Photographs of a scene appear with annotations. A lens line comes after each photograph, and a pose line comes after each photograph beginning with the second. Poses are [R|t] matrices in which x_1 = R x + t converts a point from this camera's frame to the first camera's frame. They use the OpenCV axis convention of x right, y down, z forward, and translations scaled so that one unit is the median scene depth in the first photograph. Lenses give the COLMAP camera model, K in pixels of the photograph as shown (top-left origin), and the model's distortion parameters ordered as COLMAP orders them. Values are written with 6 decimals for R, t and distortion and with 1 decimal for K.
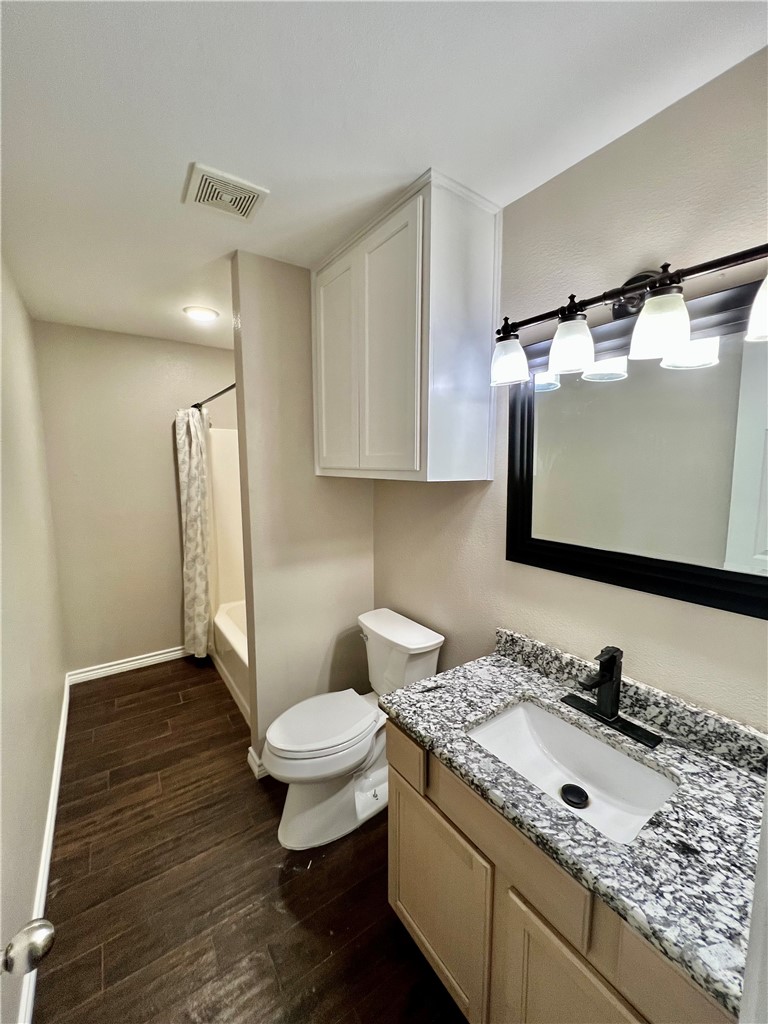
lens RADIAL K [[410.5, 0, 383.6], [0, 410.5, 509.9], [0, 0, 1]] dist [0.000287, 0.000193]
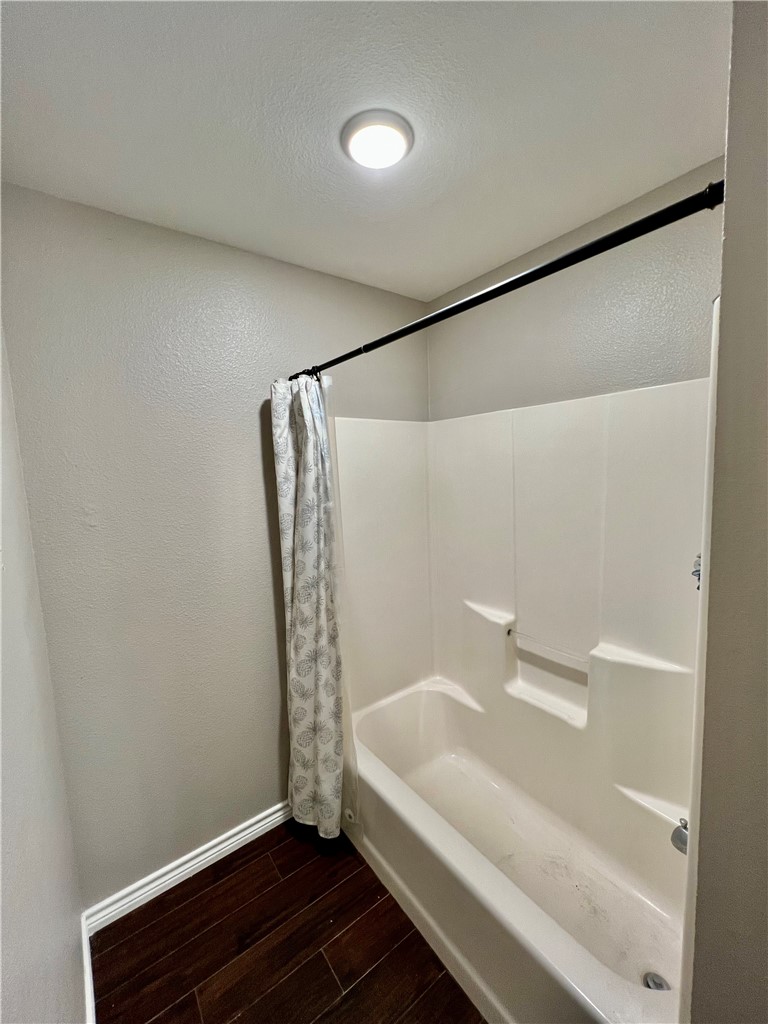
lens RADIAL K [[410.5, 0, 384.7], [0, 410.5, 512.7], [0, 0, 1]] dist [0.000287, 0.000193]
pose [[0.998484, -0.046435, 0.029564, -0.378107], [0.046785, 0.998842, -0.011254, -0.059561], [-0.029008, 0.012620, 0.999500, 0.460416]]
